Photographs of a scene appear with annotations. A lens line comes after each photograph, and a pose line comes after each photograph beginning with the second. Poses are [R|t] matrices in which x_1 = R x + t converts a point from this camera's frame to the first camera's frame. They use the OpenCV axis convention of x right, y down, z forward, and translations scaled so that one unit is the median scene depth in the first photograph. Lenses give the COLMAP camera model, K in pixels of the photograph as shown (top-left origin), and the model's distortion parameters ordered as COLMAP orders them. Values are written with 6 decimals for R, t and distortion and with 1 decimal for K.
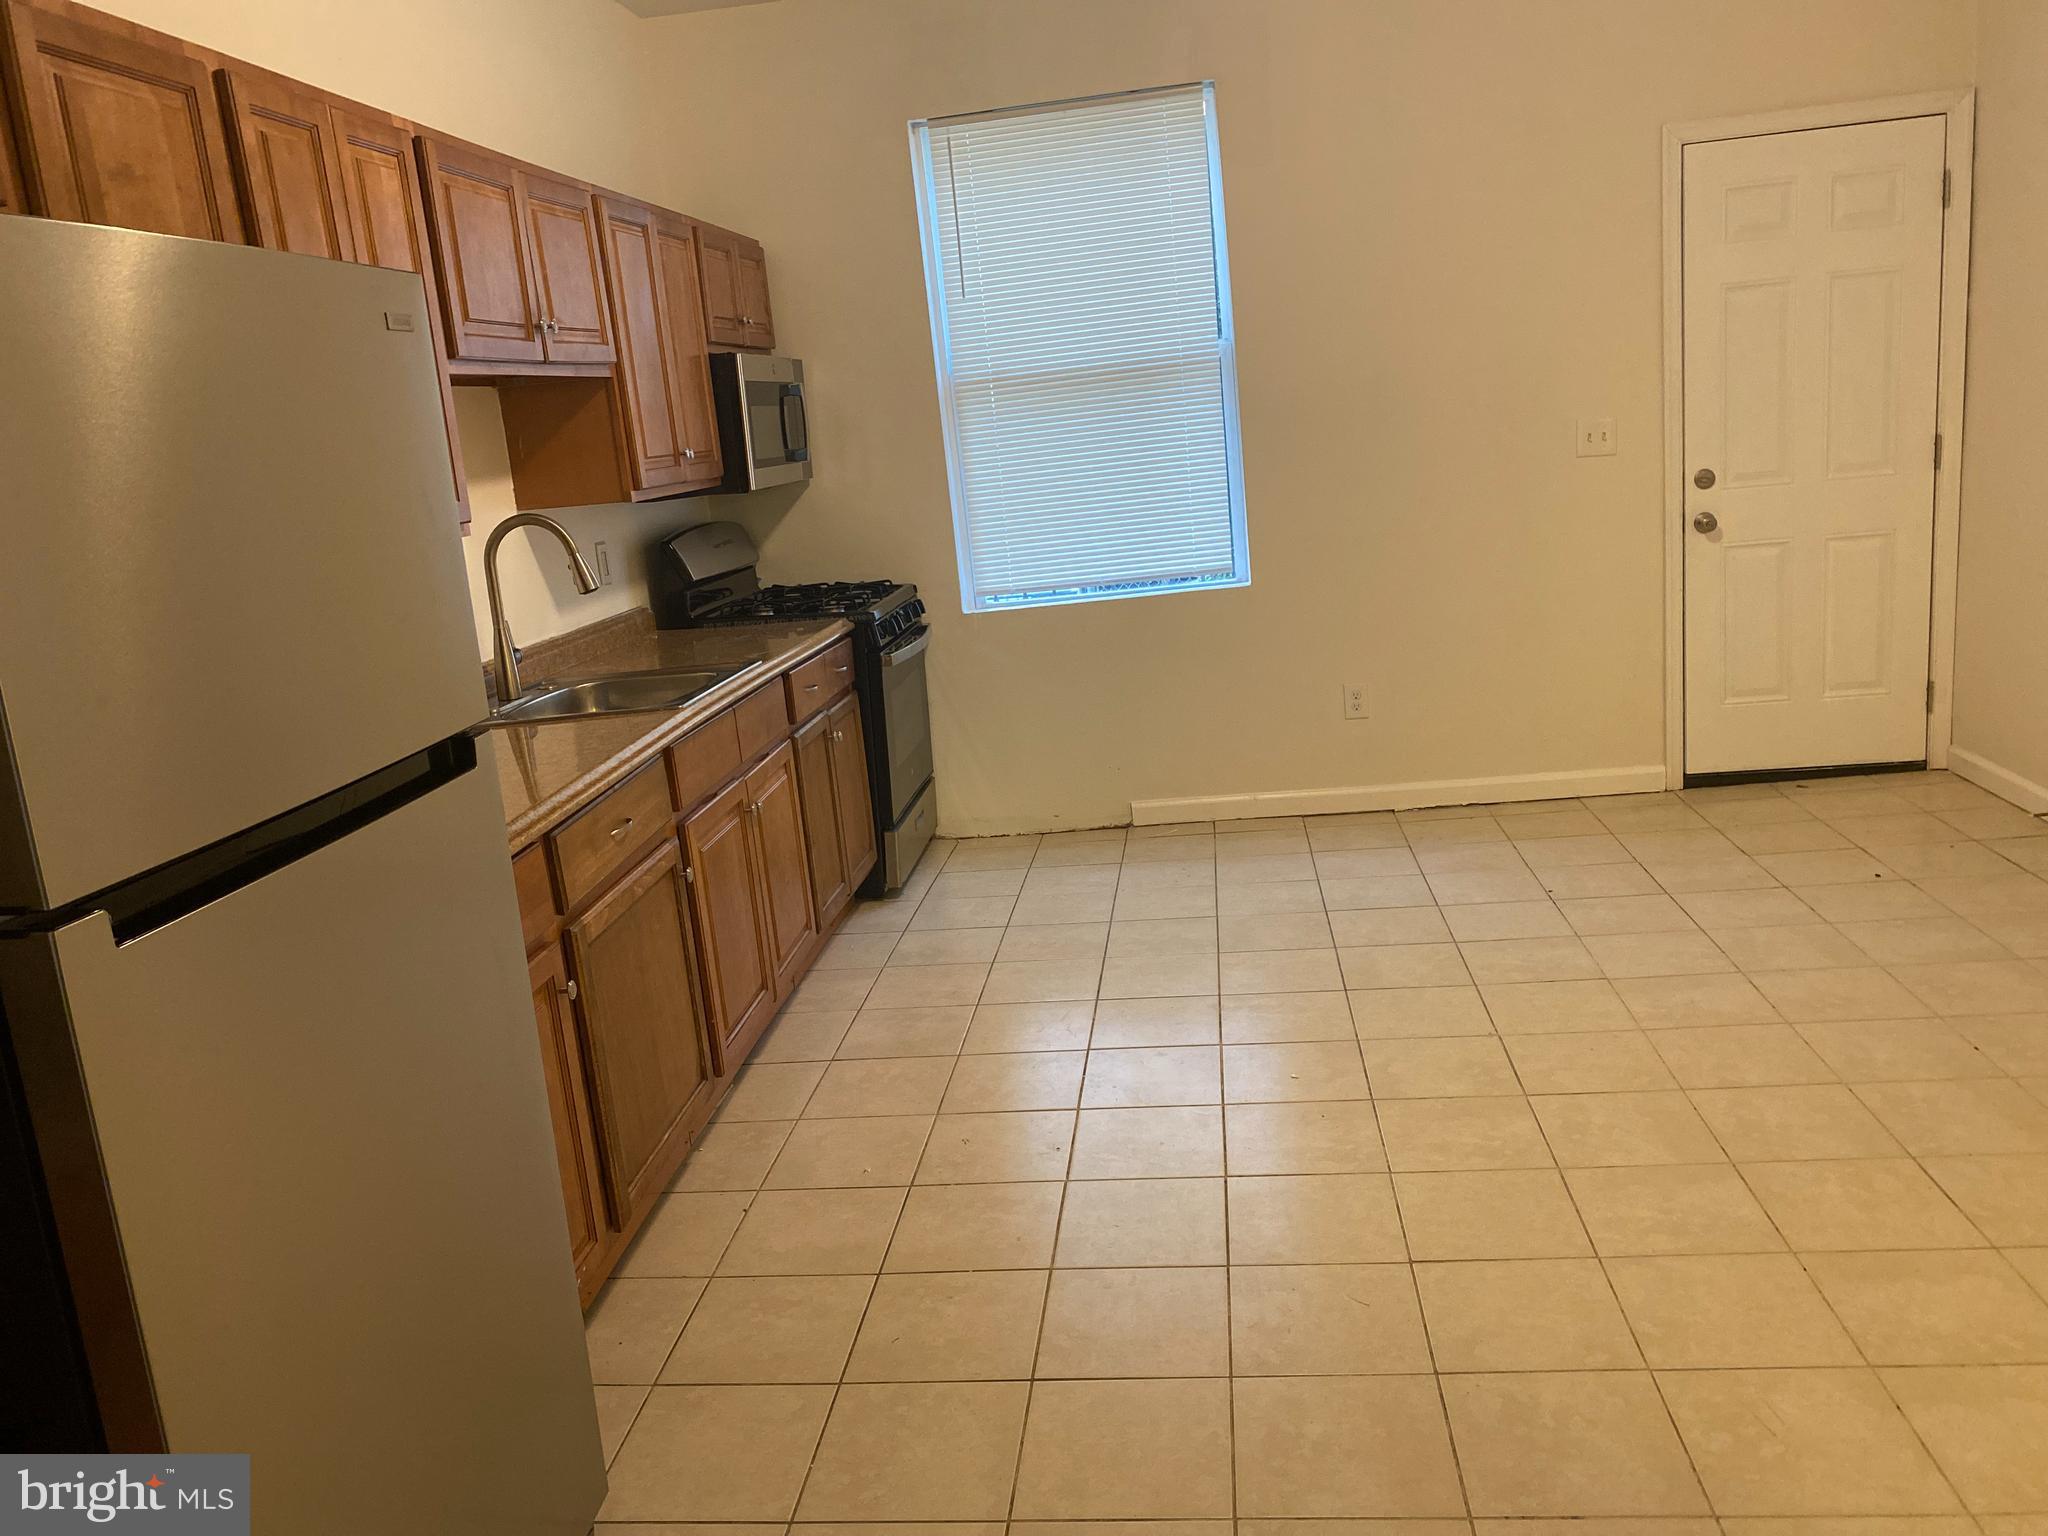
lens RADIAL K [[1570.3, 0, 1020.5], [0, 1570.3, 766.8], [0, 0, 1]] dist [0.027397, -0.023098]
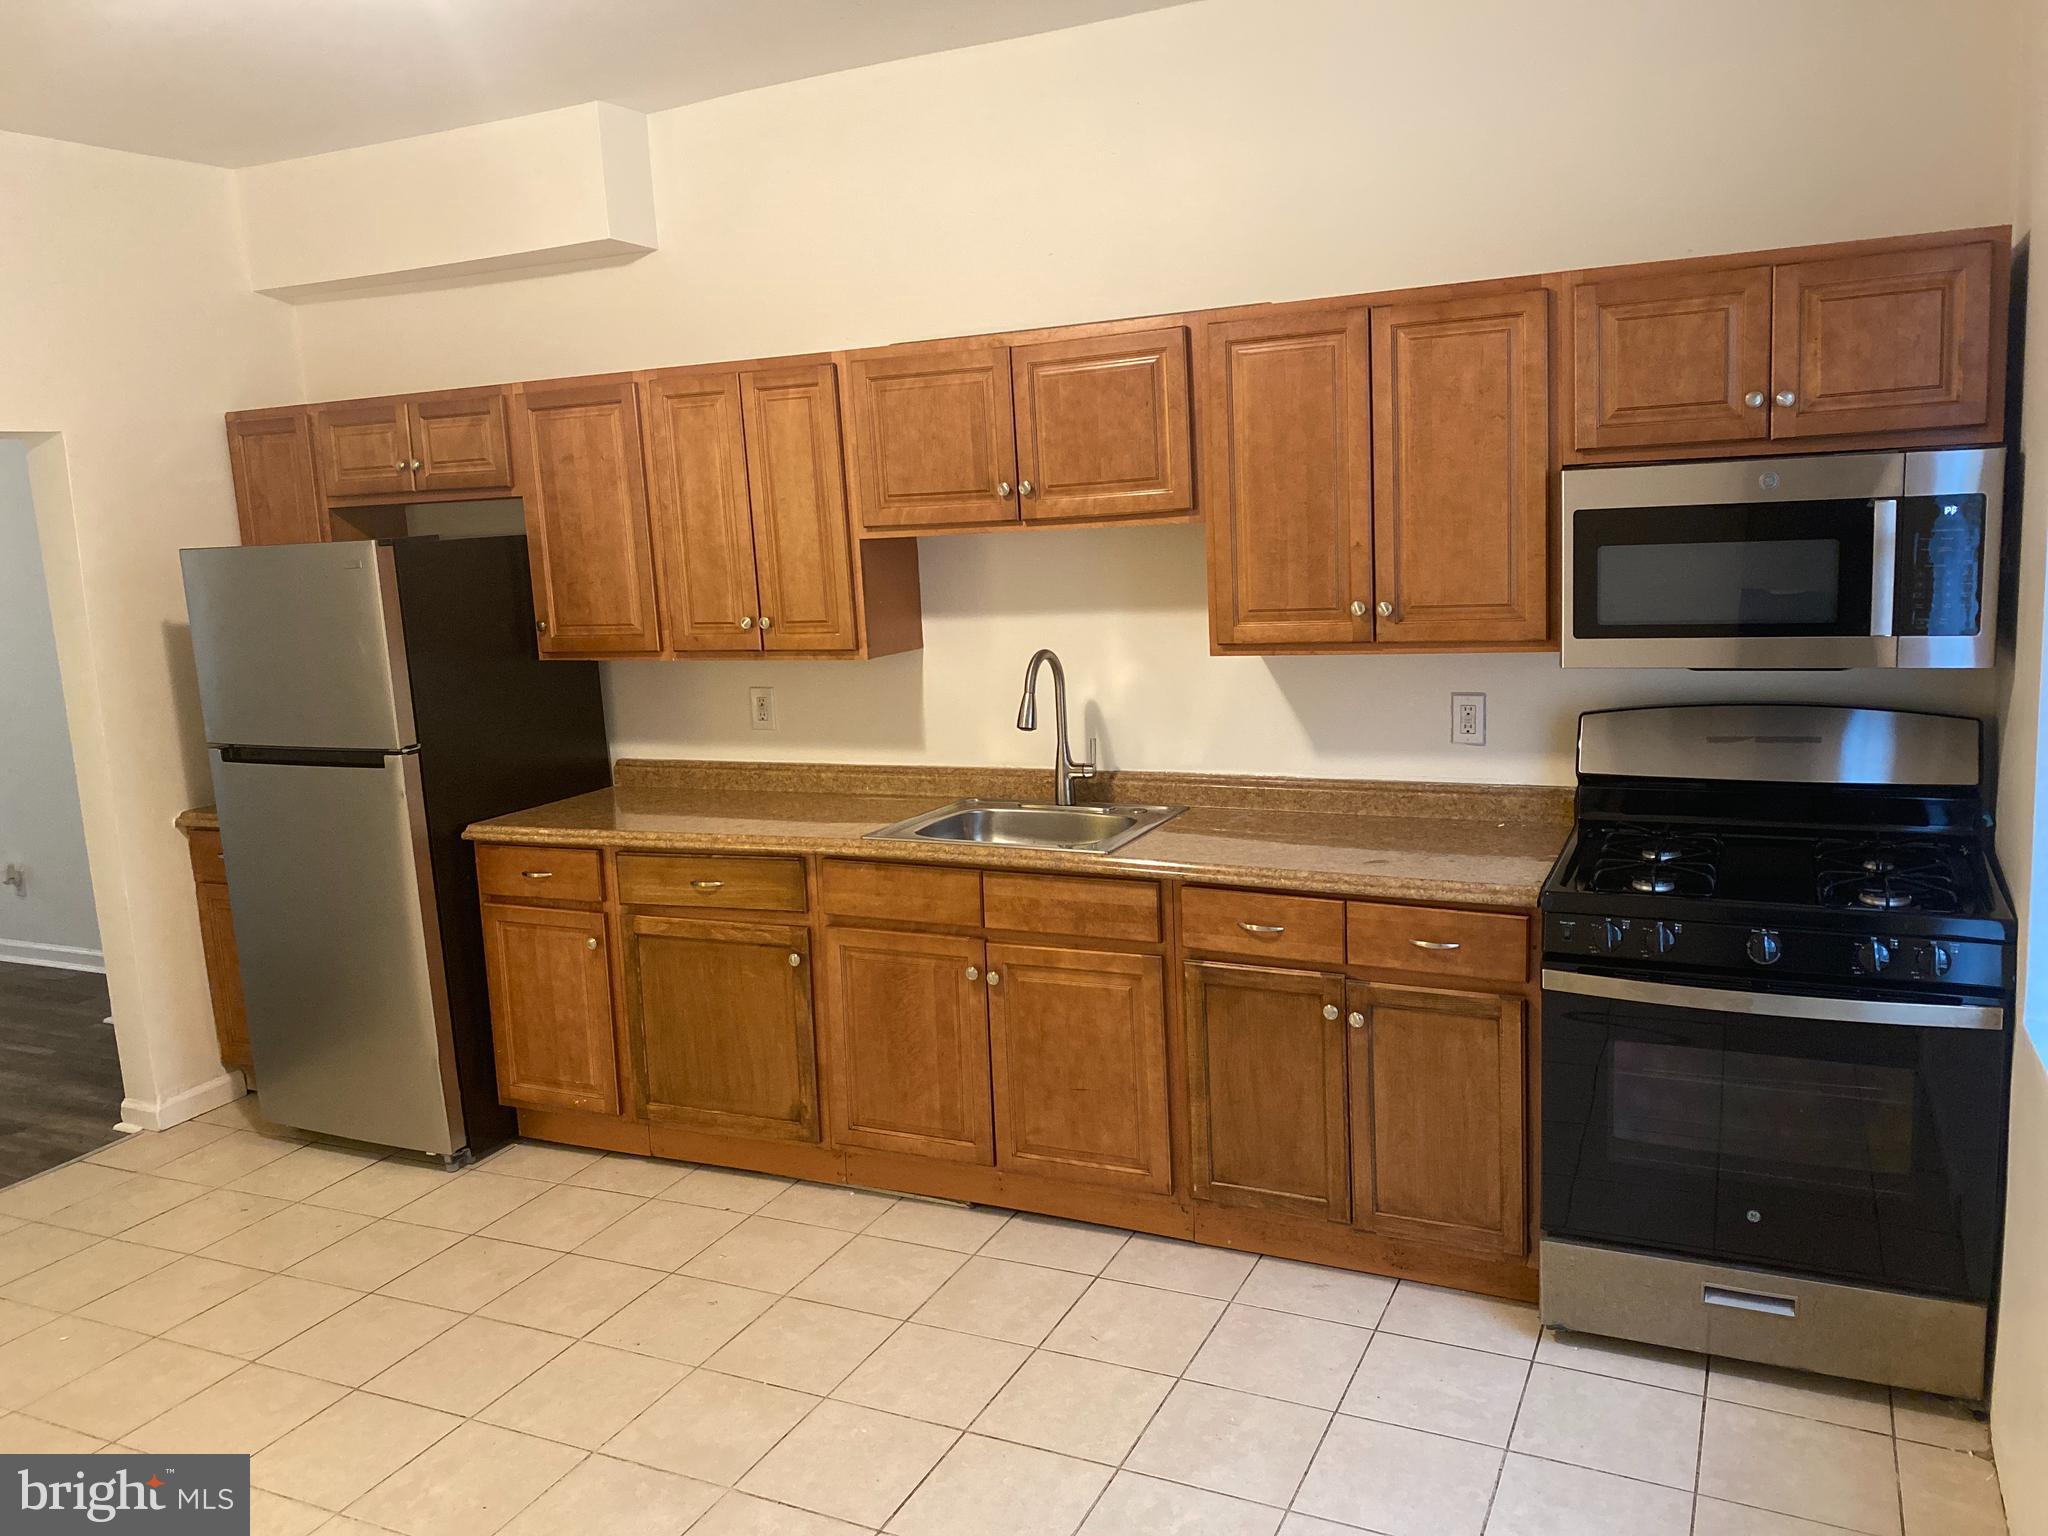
lens RADIAL K [[1570.3, 0, 1025.6], [0, 1570.3, 760.8], [0, 0, 1]] dist [0.027397, -0.023098]
pose [[-0.323399, 0.264733, -0.908477, 0.661015], [-0.126182, 0.939429, 0.318671, -0.406313], [0.937812, 0.217691, -0.270406, 1.217034]]
